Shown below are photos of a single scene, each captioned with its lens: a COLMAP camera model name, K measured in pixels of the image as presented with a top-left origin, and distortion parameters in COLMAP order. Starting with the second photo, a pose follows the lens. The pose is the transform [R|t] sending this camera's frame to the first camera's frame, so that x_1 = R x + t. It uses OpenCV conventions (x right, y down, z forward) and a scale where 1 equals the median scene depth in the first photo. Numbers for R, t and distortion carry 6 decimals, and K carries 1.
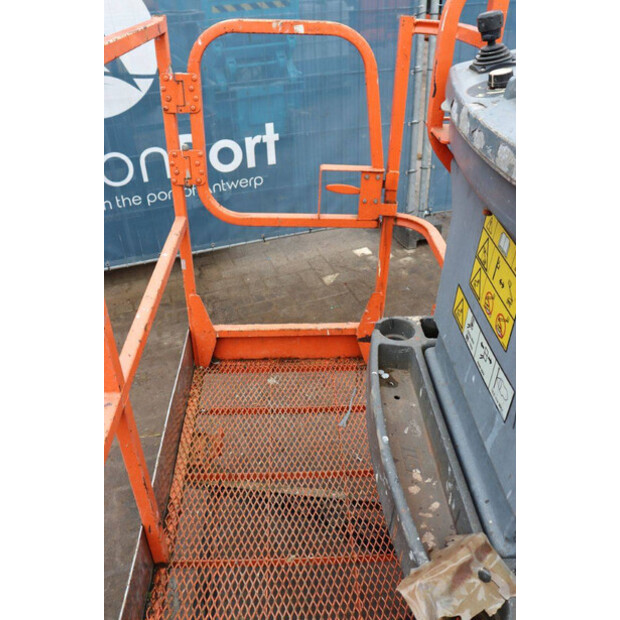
lens RADIAL K [[512.2, 0, 310.0], [0, 512.2, 310.0], [0, 0, 1]] dist [-0.173596, 0.161717]
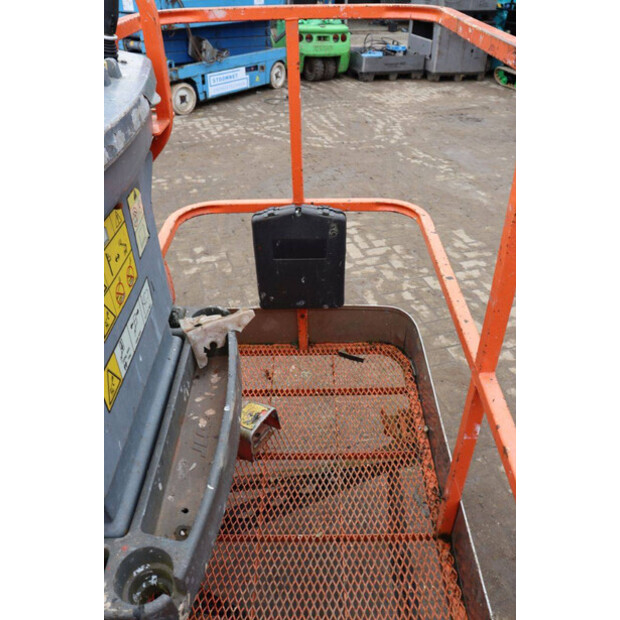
lens RADIAL K [[512.2, 0, 310.0], [0, 512.2, 310.0], [0, 0, 1]] dist [-0.173596, 0.161717]
pose [[-0.998966, -0.023156, 0.039131, -0.056000], [0.029506, 0.324654, 0.945373, -0.739030], [-0.034595, 0.945549, -0.323635, 1.037530]]
